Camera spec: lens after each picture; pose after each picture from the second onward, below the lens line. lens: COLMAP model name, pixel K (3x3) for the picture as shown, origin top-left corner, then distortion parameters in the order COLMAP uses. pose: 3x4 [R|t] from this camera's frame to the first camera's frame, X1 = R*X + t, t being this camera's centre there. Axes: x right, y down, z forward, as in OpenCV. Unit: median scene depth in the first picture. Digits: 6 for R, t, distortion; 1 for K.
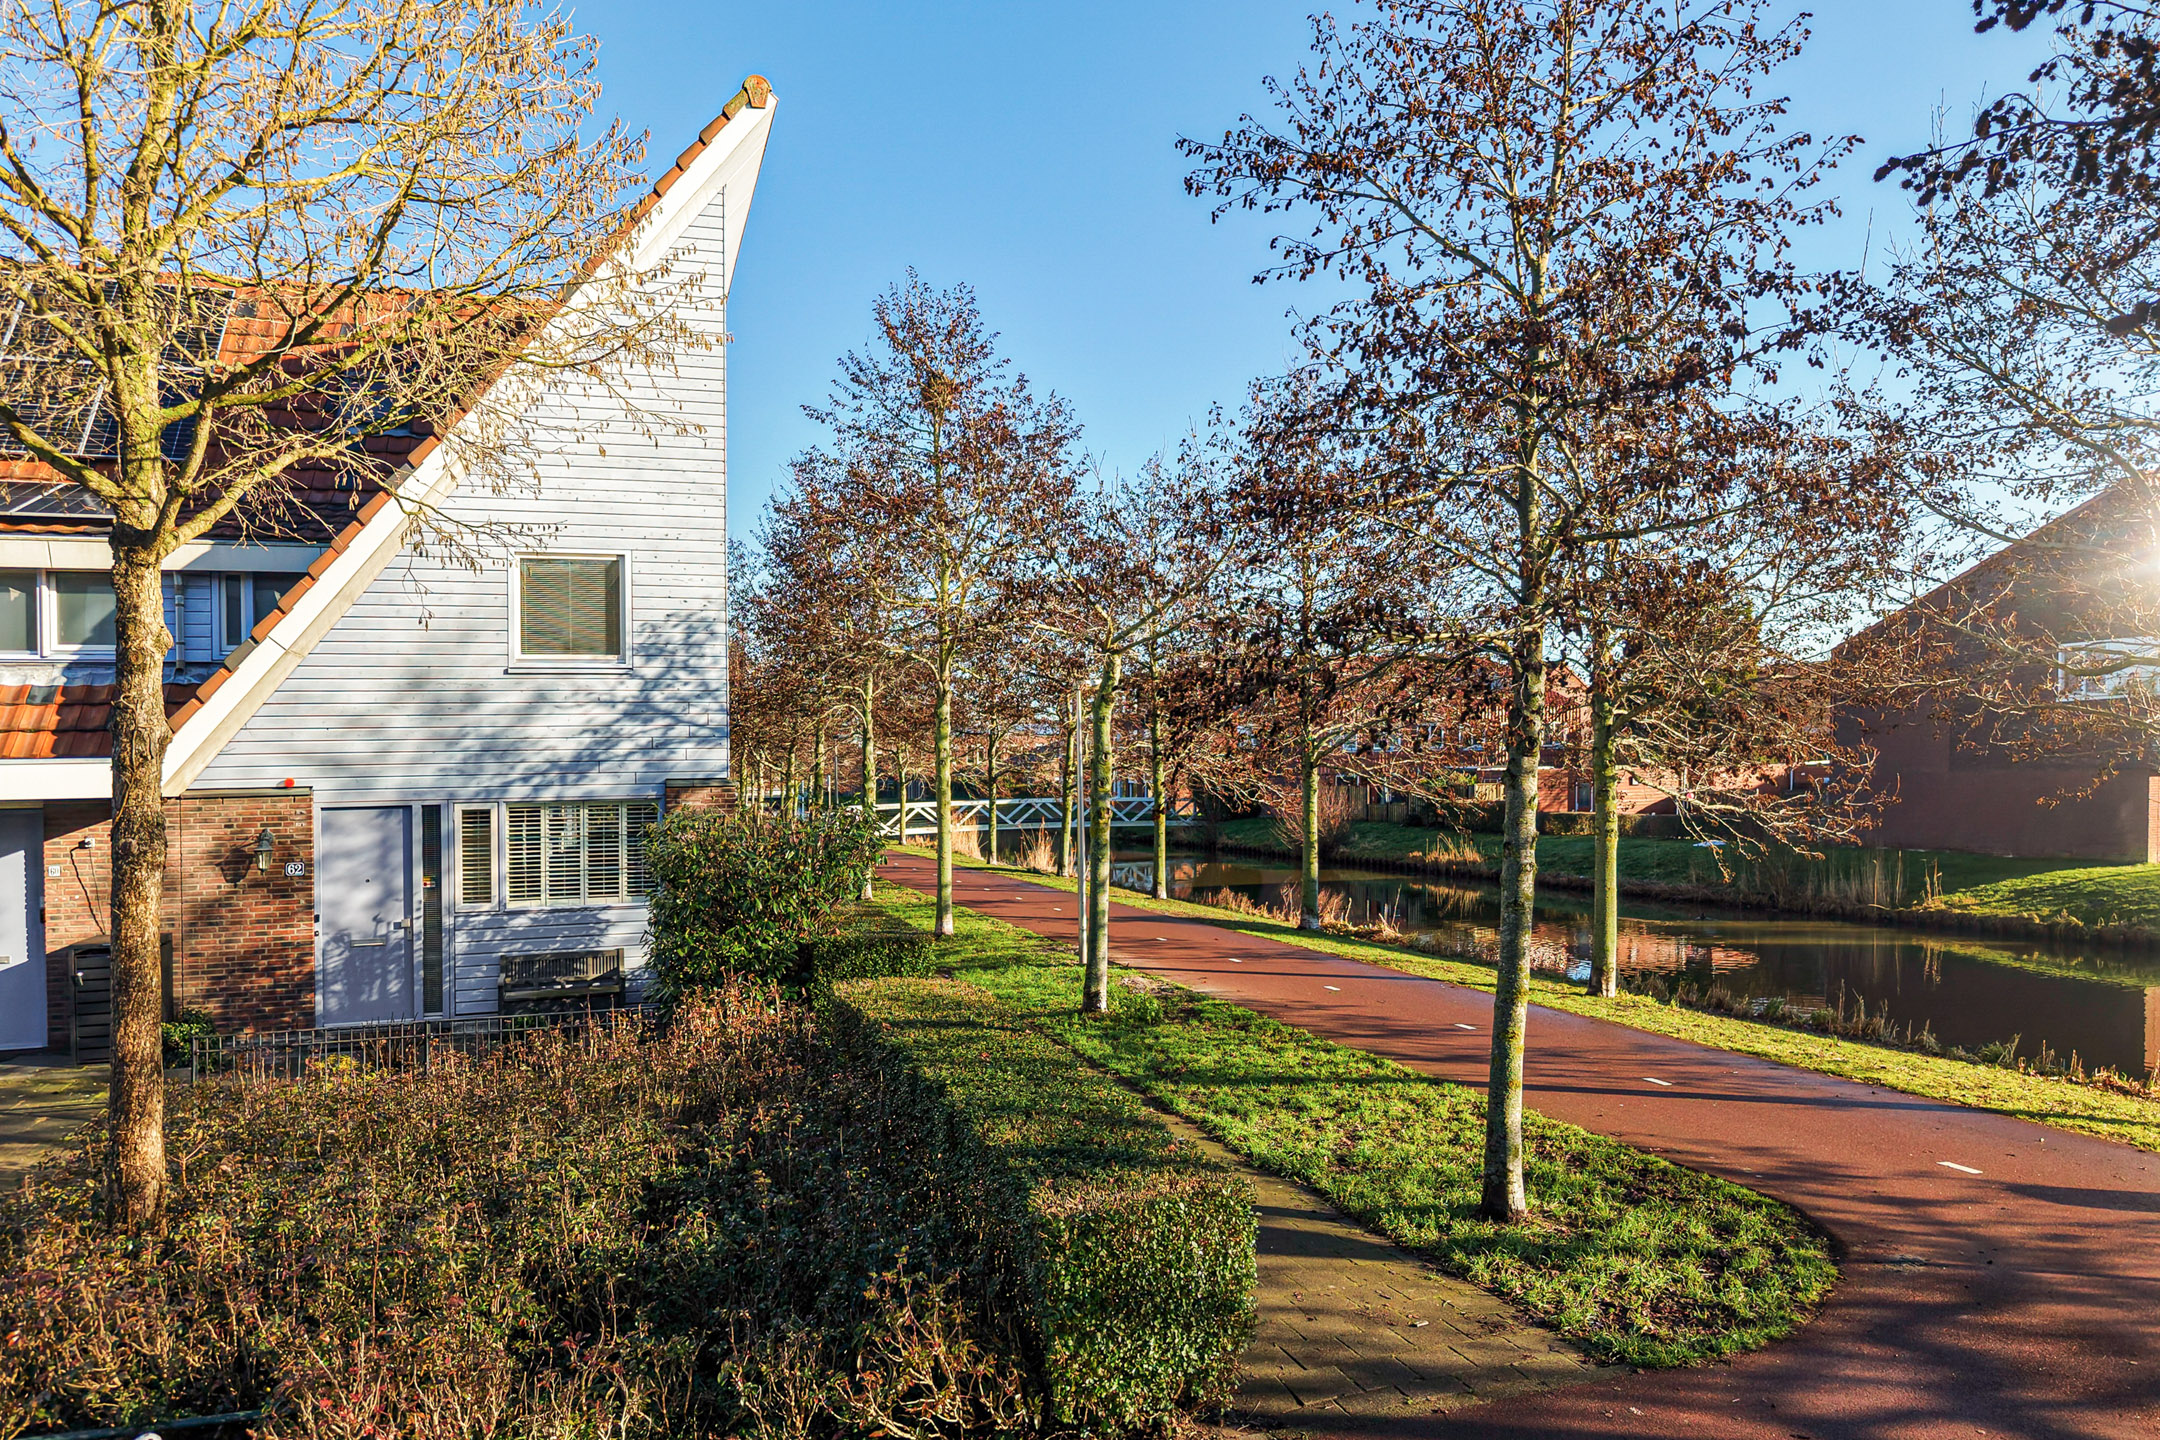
lens RADIAL K [[1902.2, 0, 1030.2], [0, 1902.2, 711.0], [0, 0, 1]] dist [0.151427, -0.421166]
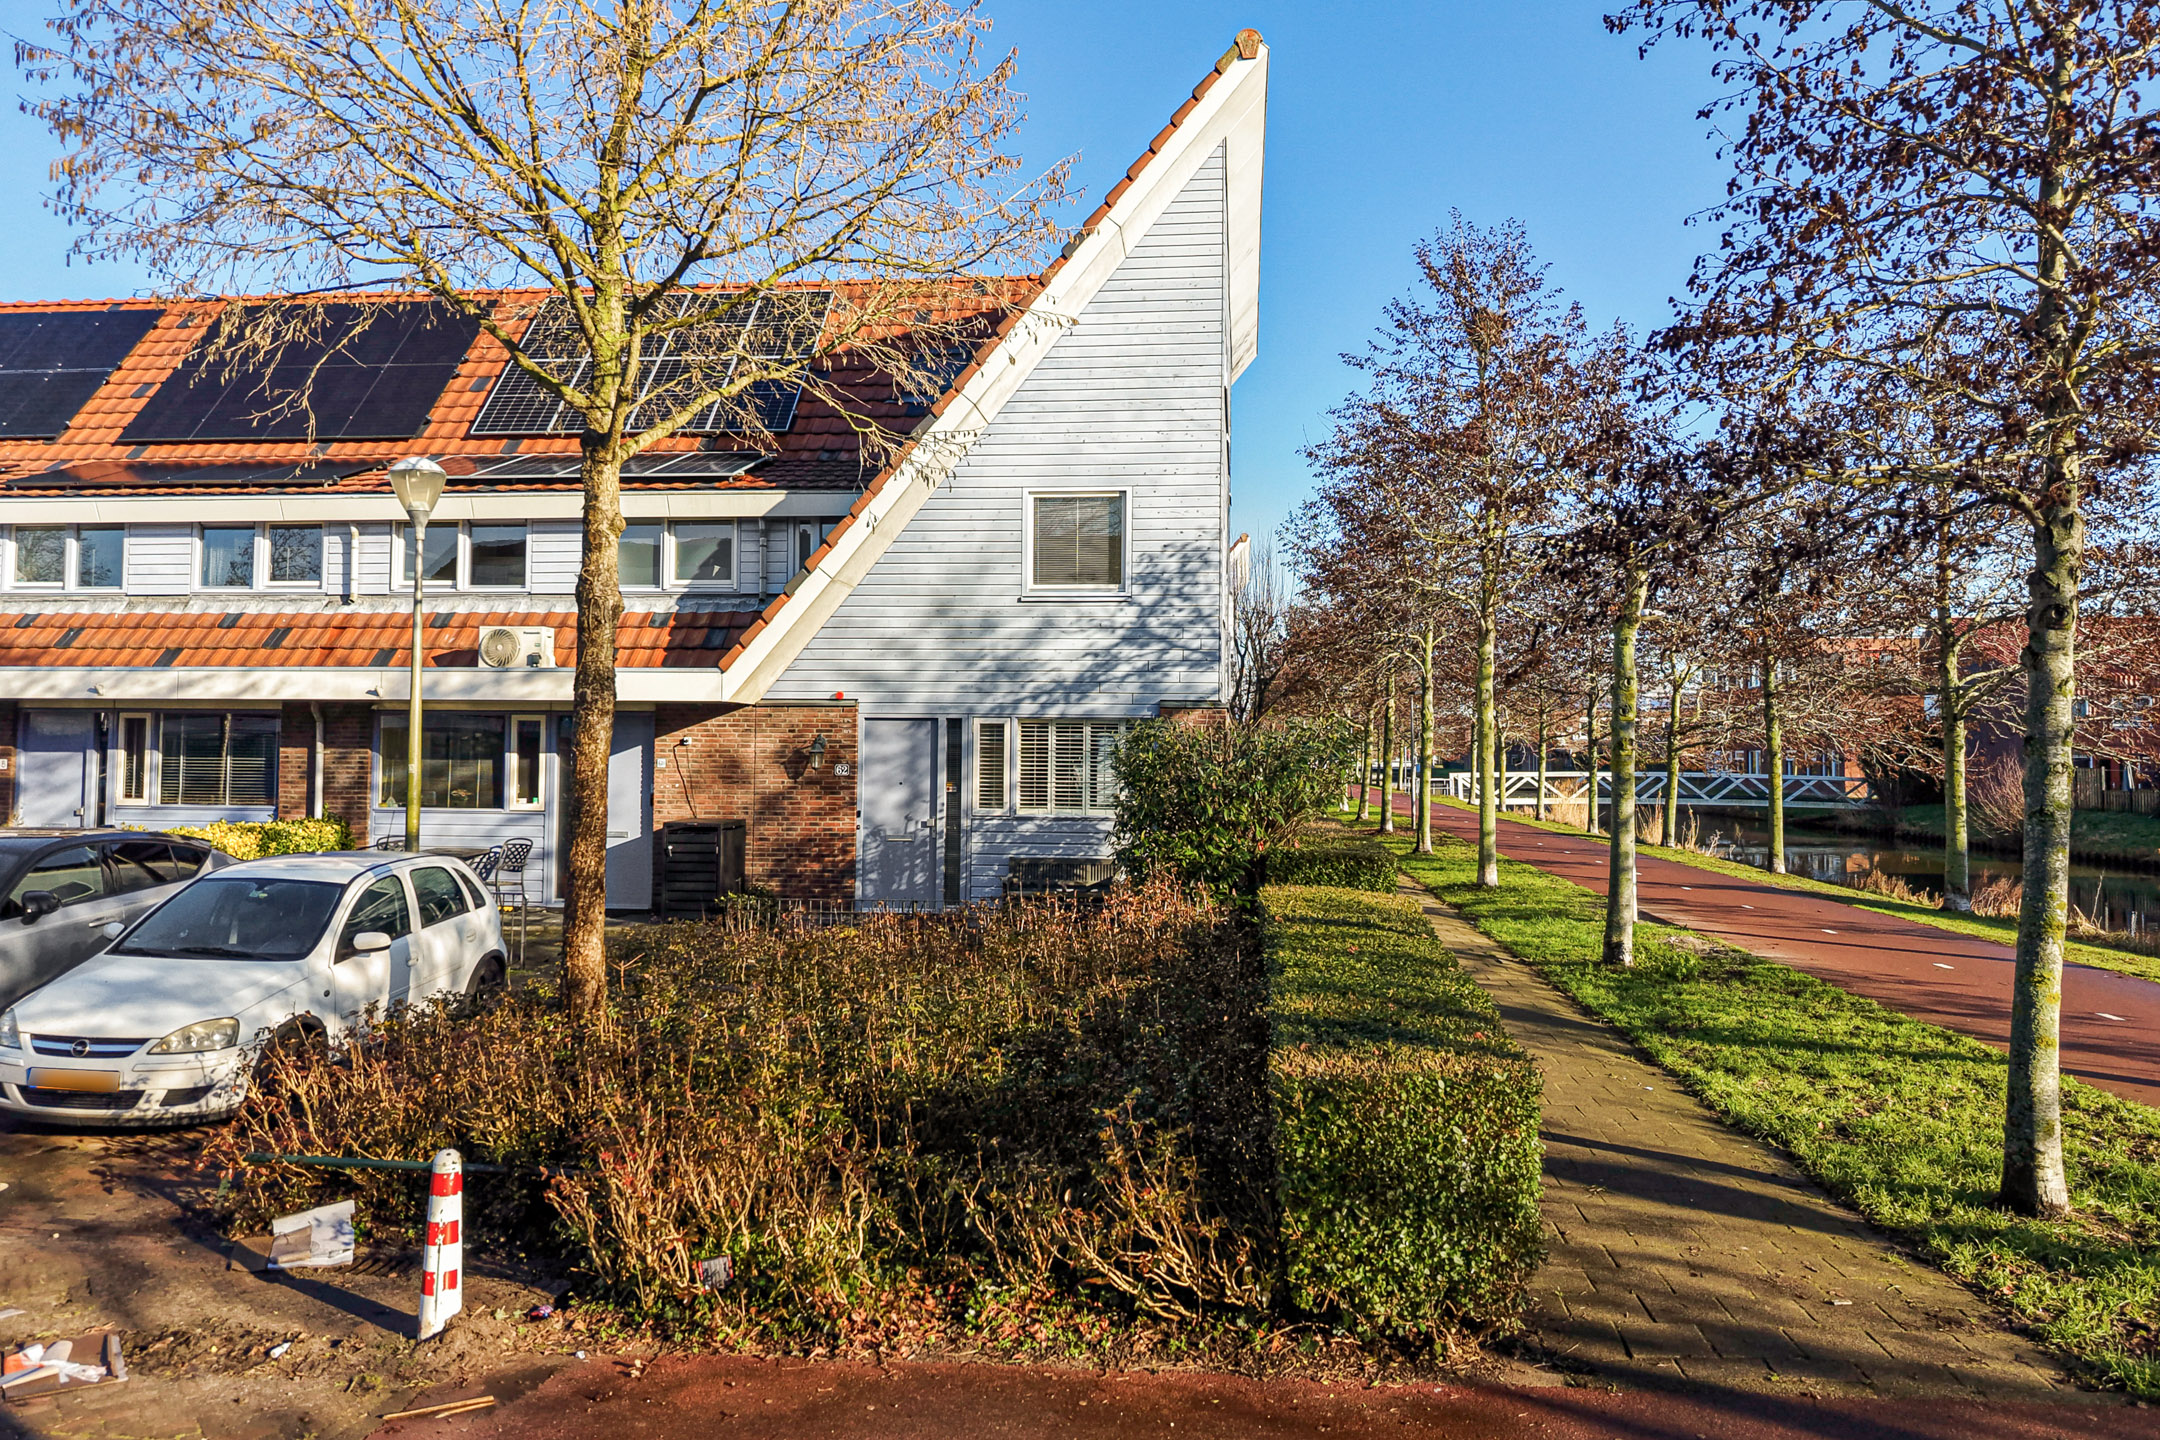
lens RADIAL K [[1764.7, 0, 1078.5], [0, 1764.7, 675.7], [0, 0, 1]] dist [0.011268, -0.008491]
pose [[0.859502, -0.026704, -0.510434, 0.280502], [-0.022636, 0.995666, -0.090206, 0.117716], [0.510630, 0.089087, 0.855173, 0.163924]]
